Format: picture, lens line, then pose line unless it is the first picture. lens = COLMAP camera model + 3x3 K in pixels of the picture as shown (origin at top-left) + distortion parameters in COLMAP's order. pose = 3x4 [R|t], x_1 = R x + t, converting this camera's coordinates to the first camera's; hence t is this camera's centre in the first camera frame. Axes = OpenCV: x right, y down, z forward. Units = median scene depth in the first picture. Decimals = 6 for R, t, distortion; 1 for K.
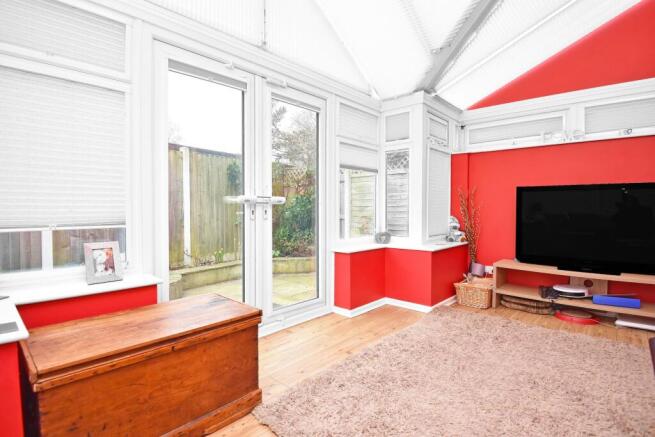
lens RADIAL K [[332.5, 0, 327.2], [0, 332.5, 215.8], [0, 0, 1]] dist [0.004453, -0.000286]
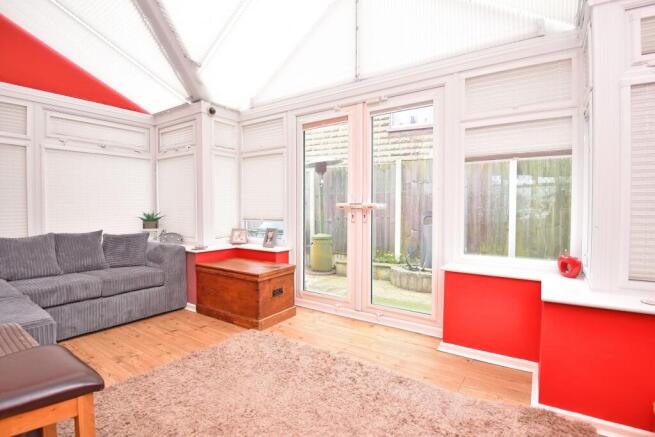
lens RADIAL K [[321.0, 0, 327.4], [0, 321.0, 216.7], [0, 0, 1]] dist [-0.015012, -0.000327]
pose [[0.130854, 0.027860, -0.991010, 0.903983], [-0.023197, 0.999417, 0.025033, -0.034222], [0.991130, 0.019713, 0.131424, 0.709643]]
